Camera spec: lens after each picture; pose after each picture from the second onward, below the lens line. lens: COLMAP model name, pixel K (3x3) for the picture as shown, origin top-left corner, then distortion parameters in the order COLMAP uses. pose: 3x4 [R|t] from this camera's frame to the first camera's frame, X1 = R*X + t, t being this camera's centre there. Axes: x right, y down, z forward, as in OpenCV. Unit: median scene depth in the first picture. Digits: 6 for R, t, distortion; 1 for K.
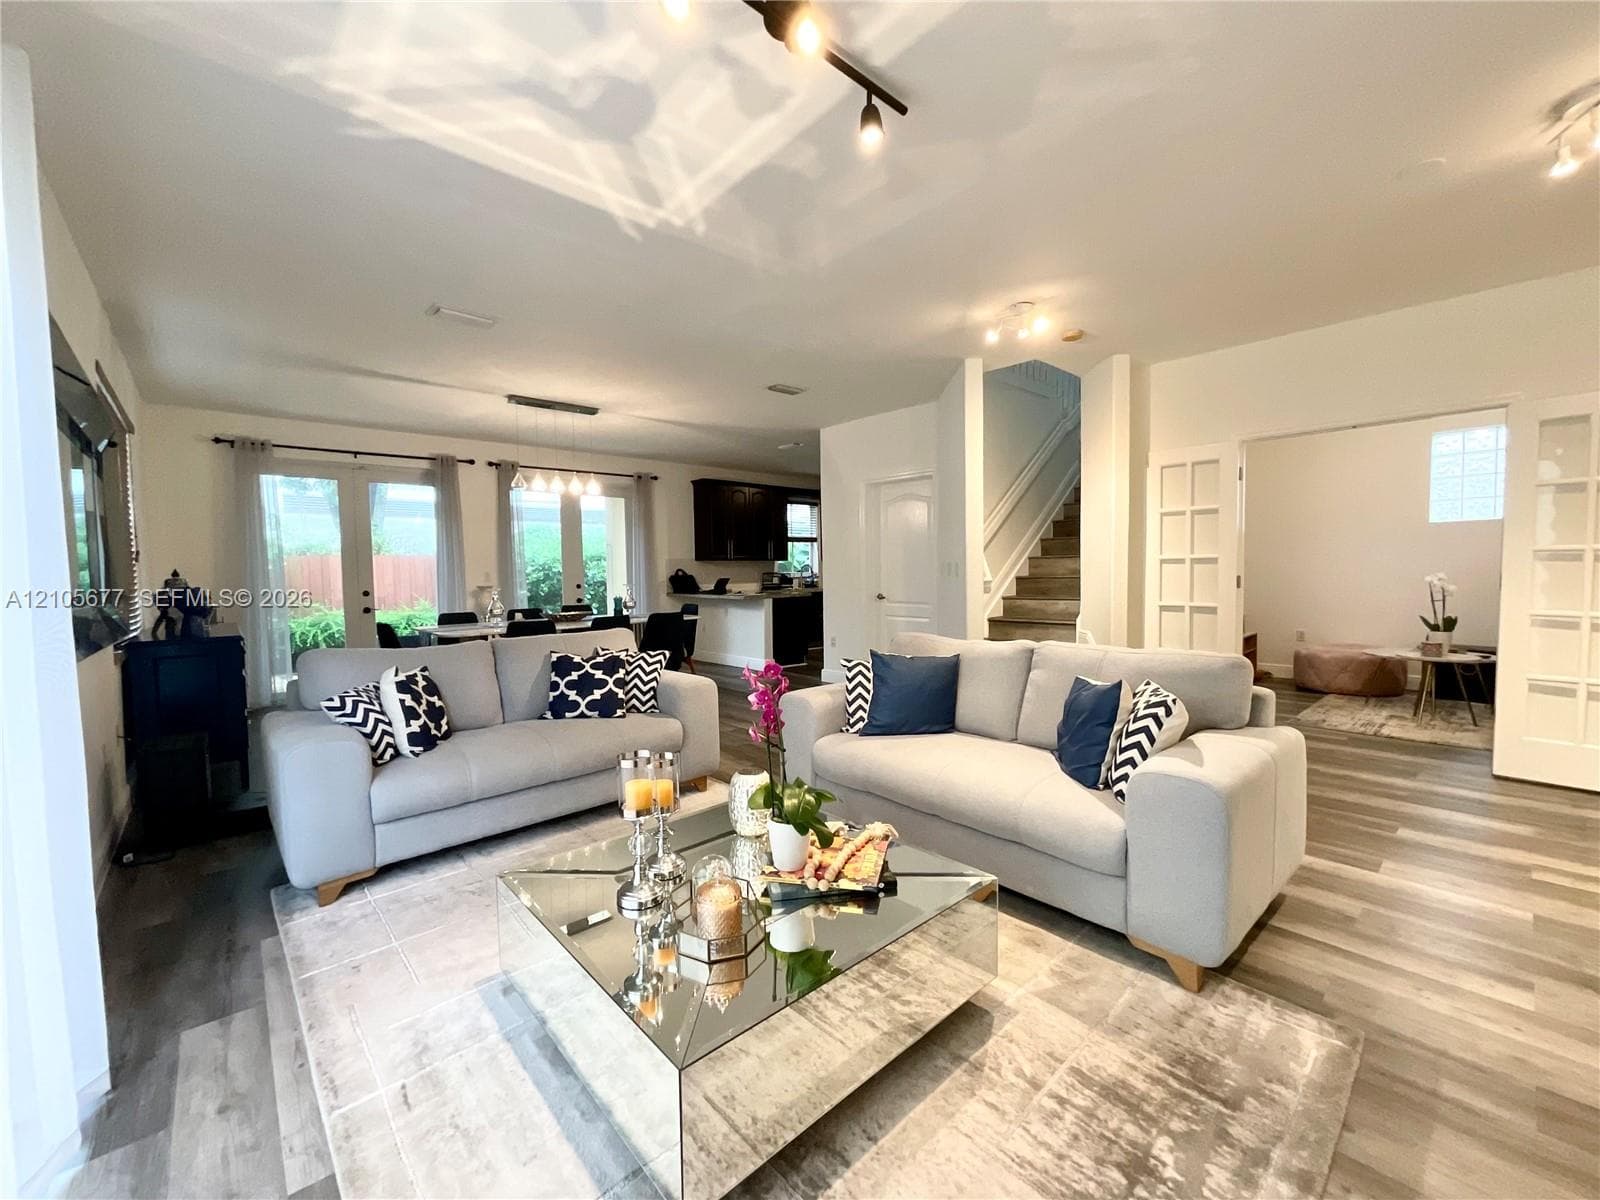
lens RADIAL K [[642.4, 0, 793.8], [0, 642.4, 603.9], [0, 0, 1]] dist [0.002640, 0.000469]
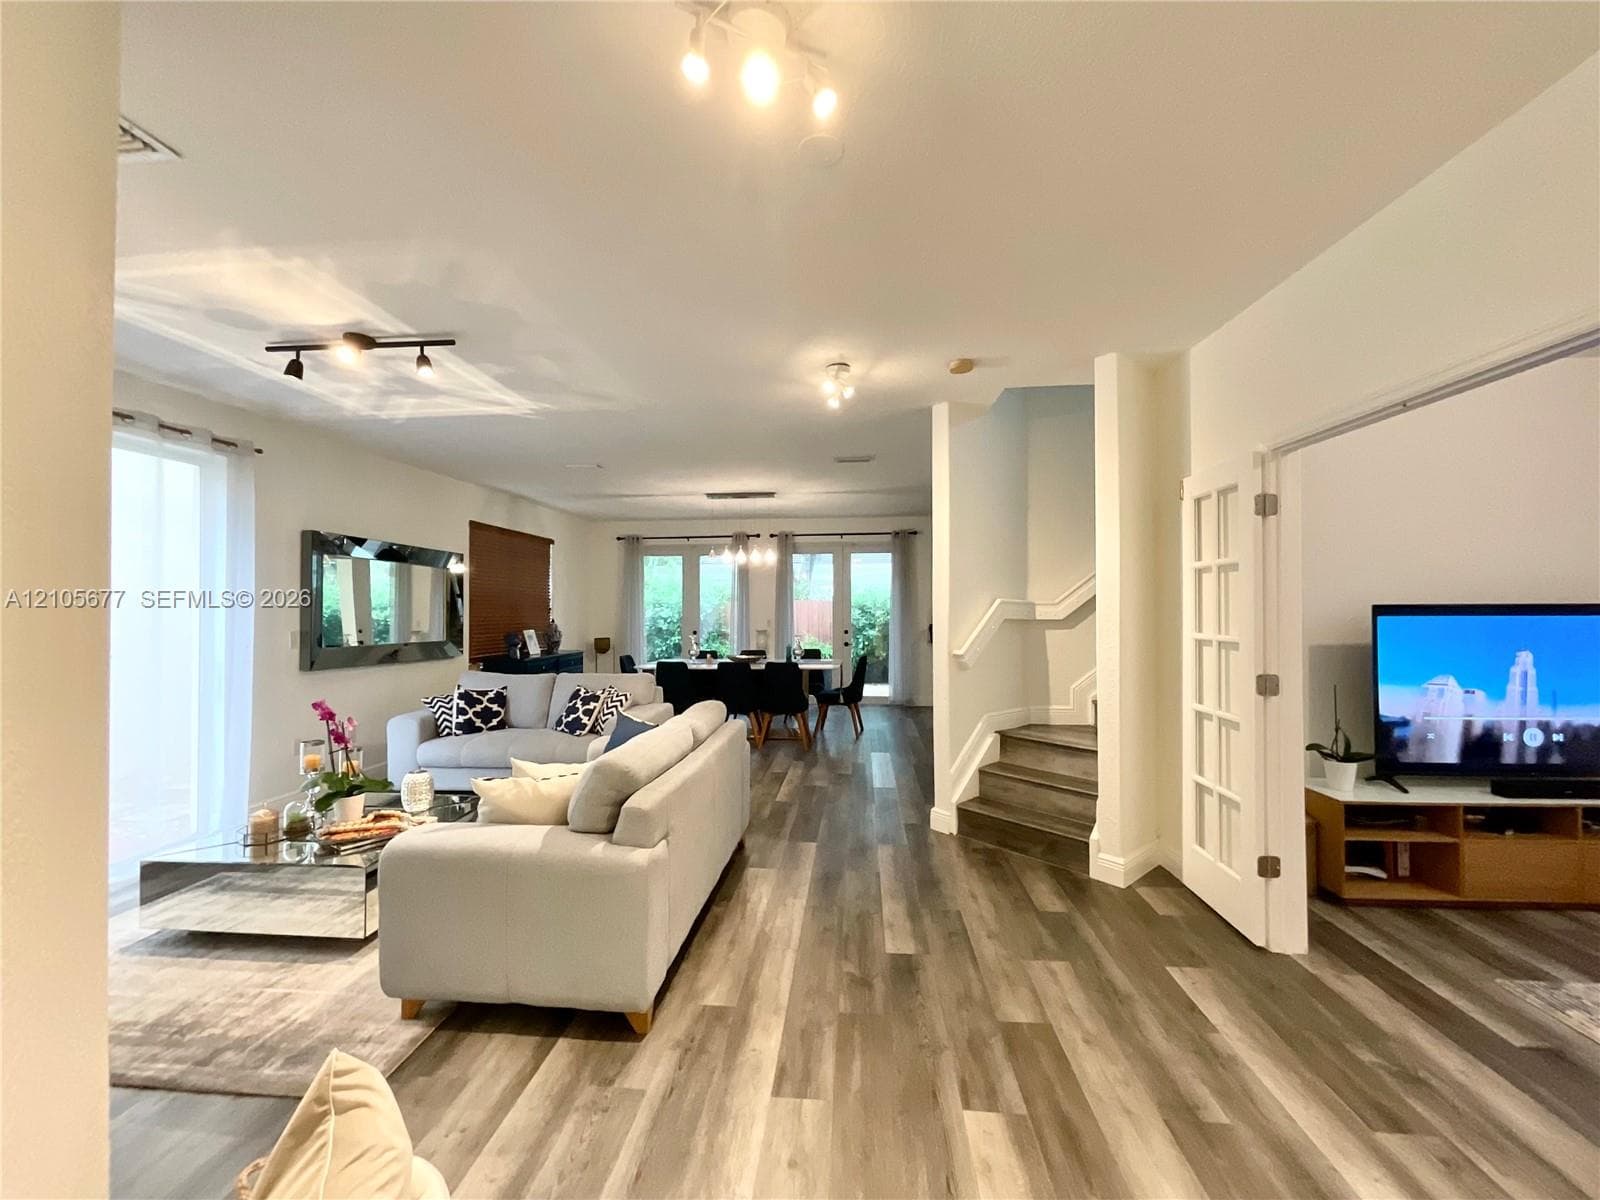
lens RADIAL K [[642.4, 0, 793.8], [0, 642.4, 600.1], [0, 0, 1]] dist [0.002640, 0.000469]
pose [[0.675808, 0.004662, -0.737063, 1.380051], [-0.046527, 0.998256, -0.036346, -0.119674], [0.735608, 0.058856, 0.674846, 0.469311]]
